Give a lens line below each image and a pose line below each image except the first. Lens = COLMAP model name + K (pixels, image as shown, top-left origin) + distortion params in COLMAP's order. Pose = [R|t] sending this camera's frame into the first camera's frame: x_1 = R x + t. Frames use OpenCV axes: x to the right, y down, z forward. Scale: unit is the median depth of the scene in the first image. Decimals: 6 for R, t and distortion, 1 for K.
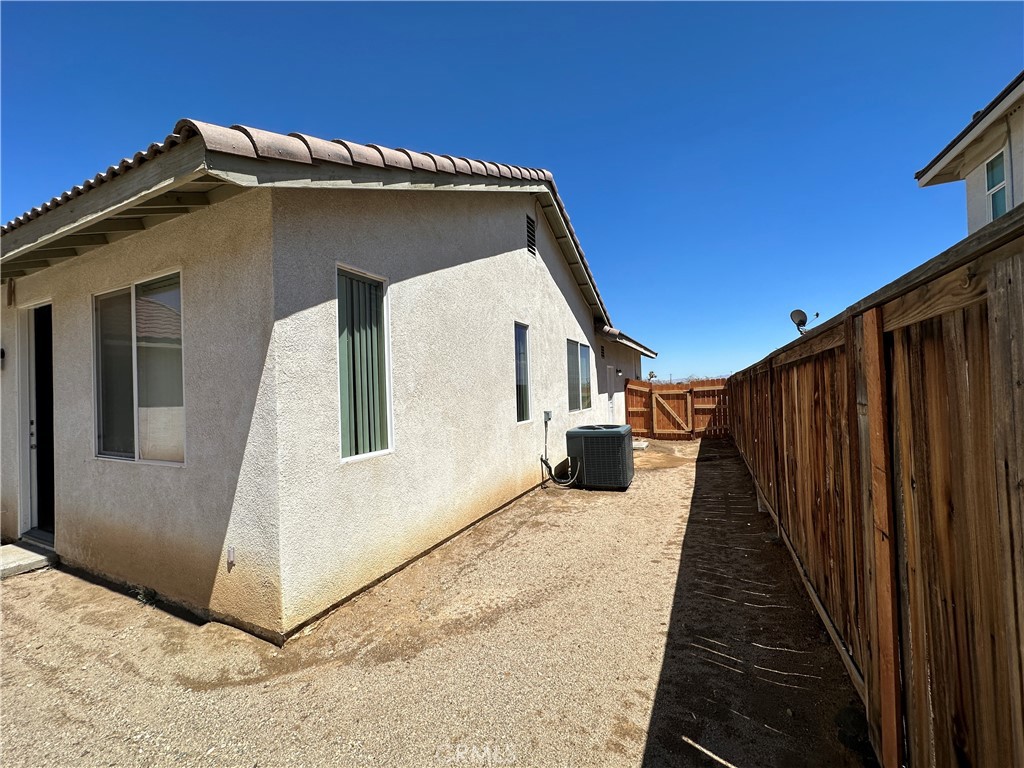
lens RADIAL K [[408.1, 0, 510.6], [0, 408.1, 382.1], [0, 0, 1]] dist [-0.002539, 0.000618]
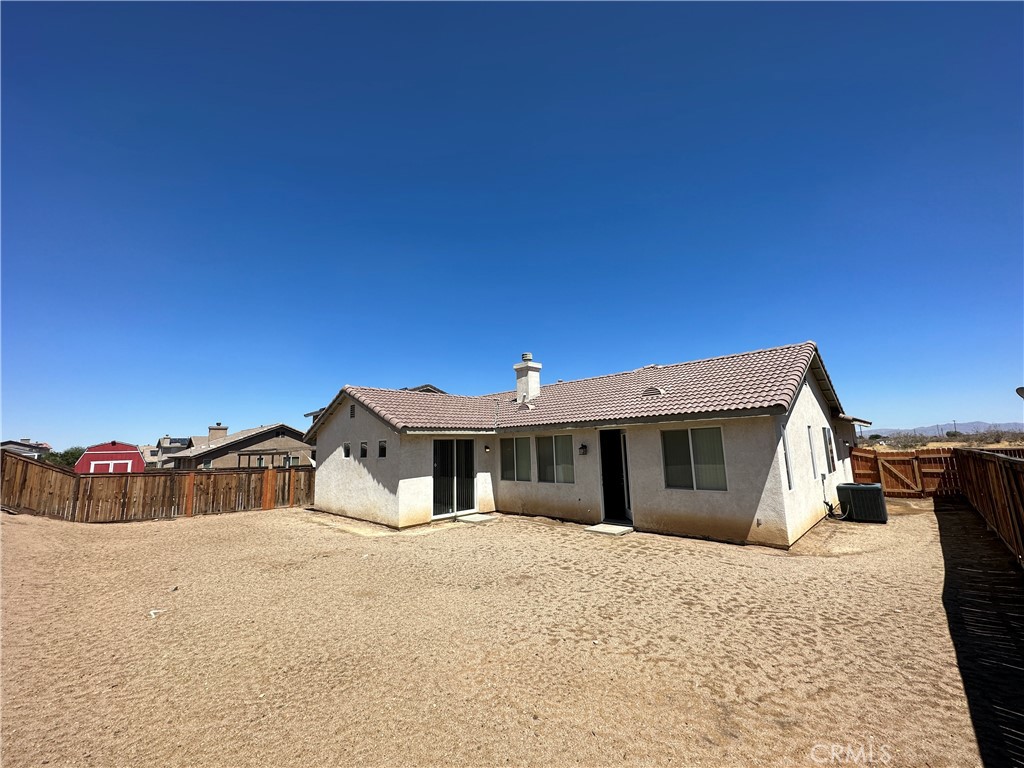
lens RADIAL K [[408.1, 0, 511.0], [0, 408.1, 385.7], [0, 0, 1]] dist [-0.002539, 0.000618]
pose [[0.945945, -0.046447, -0.320983, -0.317328], [0.006788, 0.992311, -0.123586, -0.051243], [0.324255, 0.114727, 0.938987, -0.588867]]
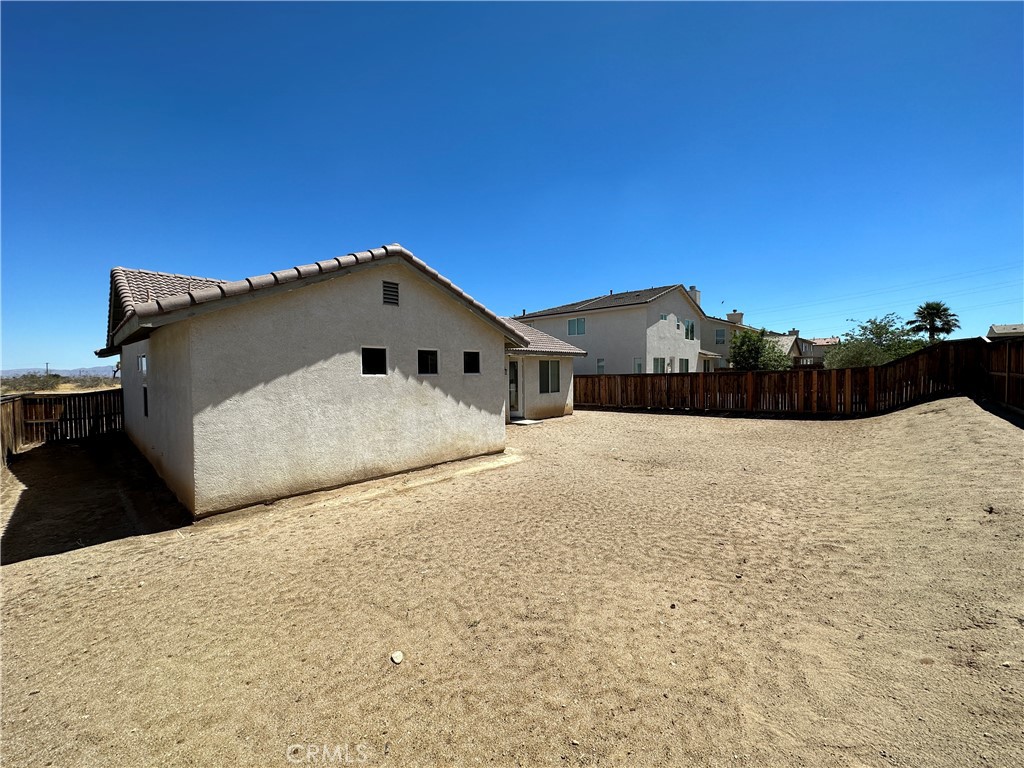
lens RADIAL K [[408.1, 0, 512.9], [0, 408.1, 384.9], [0, 0, 1]] dist [-0.002539, 0.000618]
pose [[0.291943, -0.004093, 0.956427, -1.654887], [-0.020163, 0.999742, 0.010433, 0.011261], [-0.956223, -0.022330, 0.291785, -0.025871]]
